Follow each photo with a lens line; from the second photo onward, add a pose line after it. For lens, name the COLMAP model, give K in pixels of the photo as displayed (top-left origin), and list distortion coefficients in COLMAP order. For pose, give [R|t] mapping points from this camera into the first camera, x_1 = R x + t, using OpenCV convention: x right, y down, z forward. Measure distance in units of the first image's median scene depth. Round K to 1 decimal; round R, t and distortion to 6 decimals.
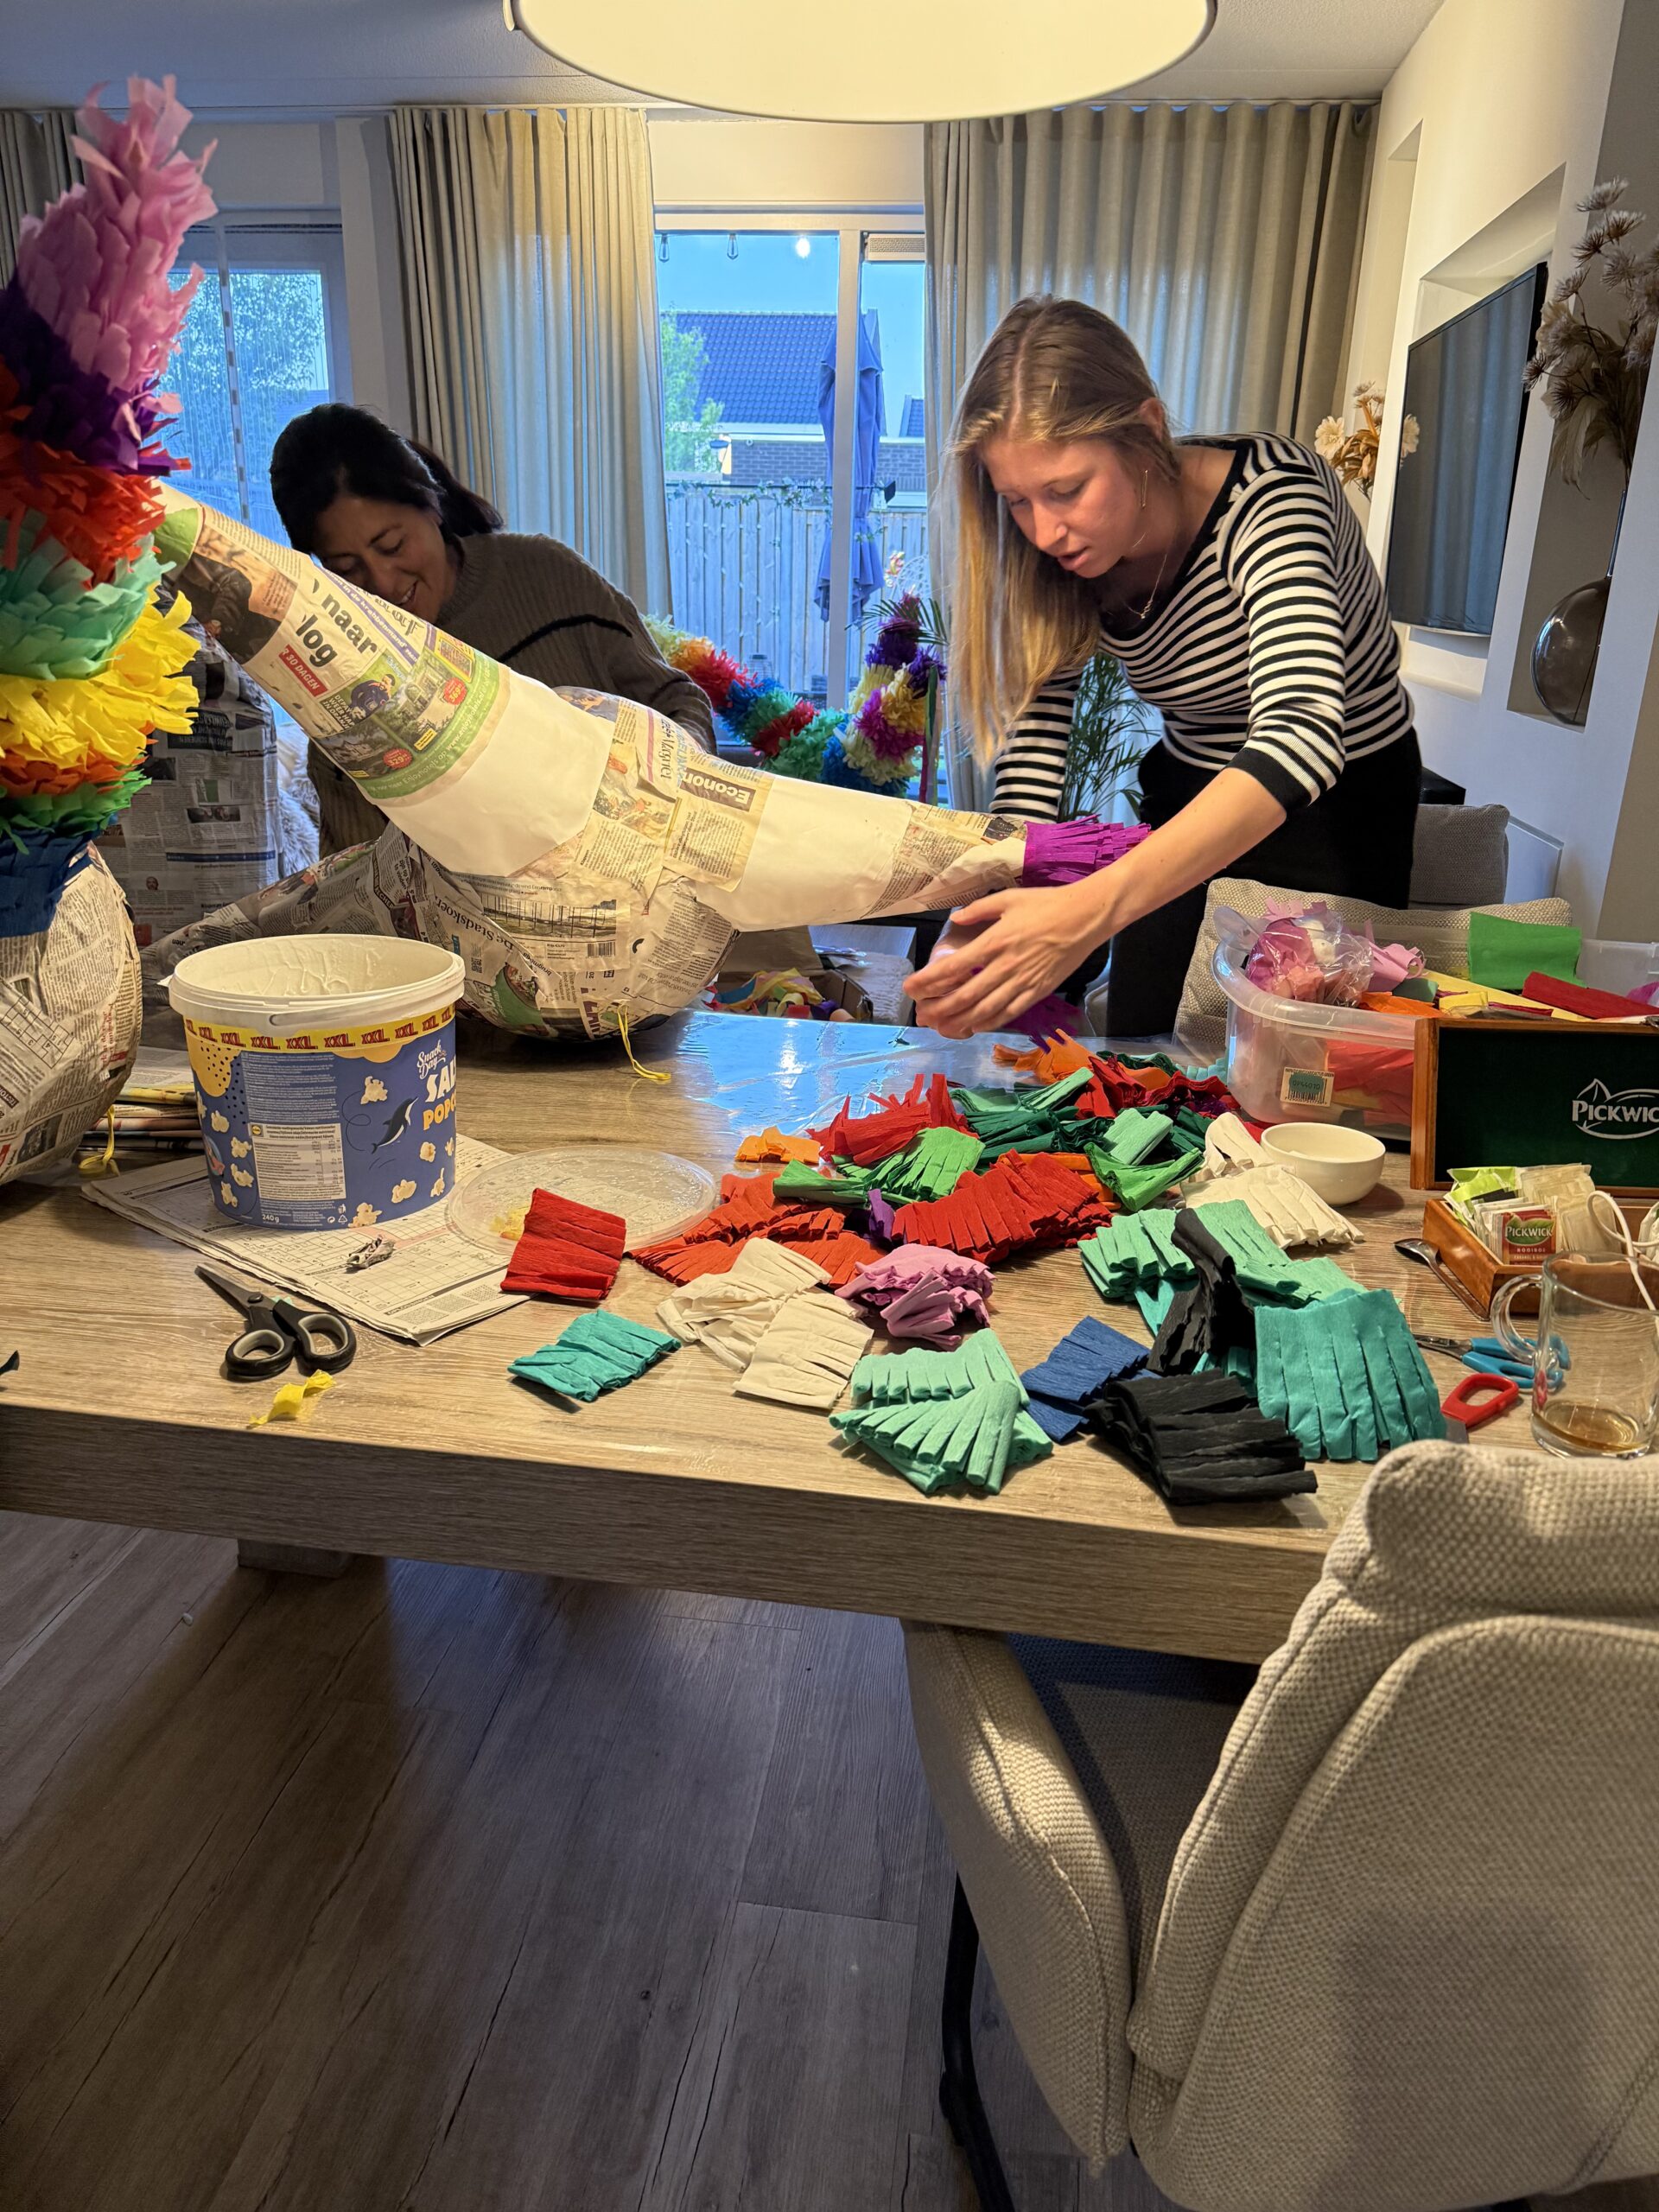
lens RADIAL K [[1590.1, 0, 838.9], [0, 1590.1, 1113.2], [0, 0, 1]] dist [0.147932, -0.236460]
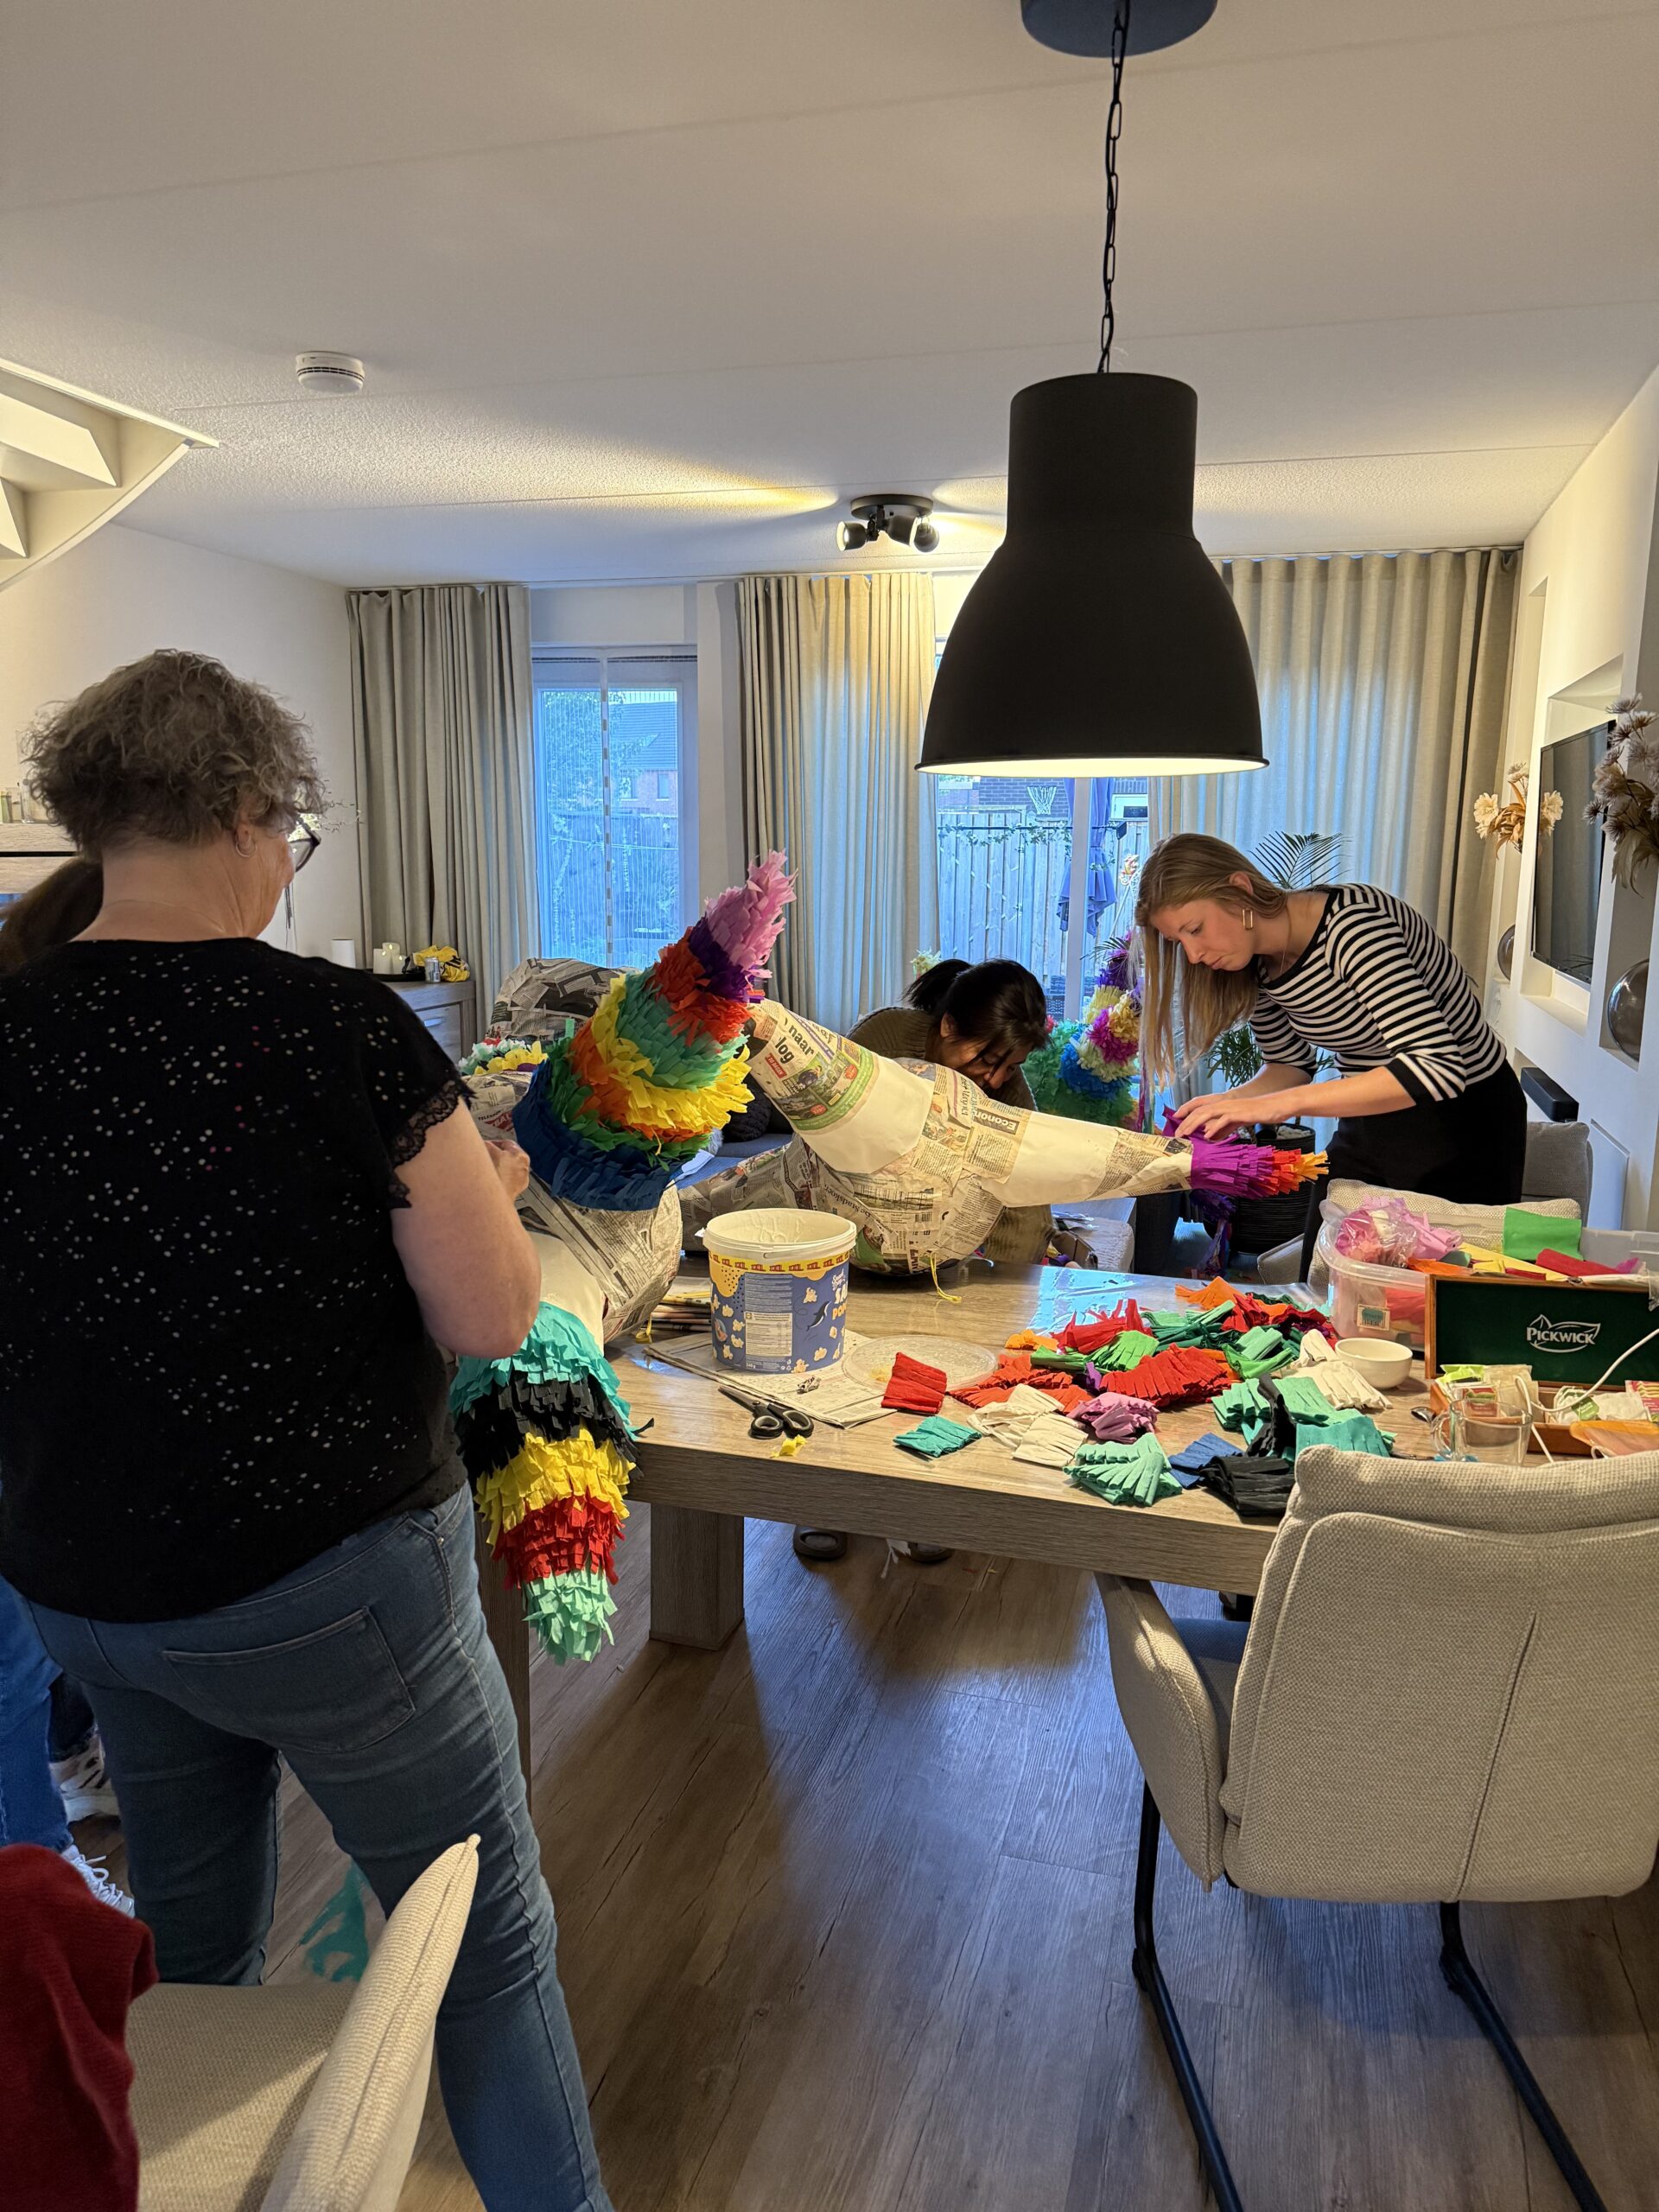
lens RADIAL K [[1590.1, 0, 838.9], [0, 1590.1, 1113.2], [0, 0, 1]] dist [0.147932, -0.236460]
pose [[0.989219, 0.011042, -0.146030, 0.003084], [-0.034182, 0.987021, -0.156912, 0.059055], [0.142402, 0.160212, 0.976757, -0.727853]]
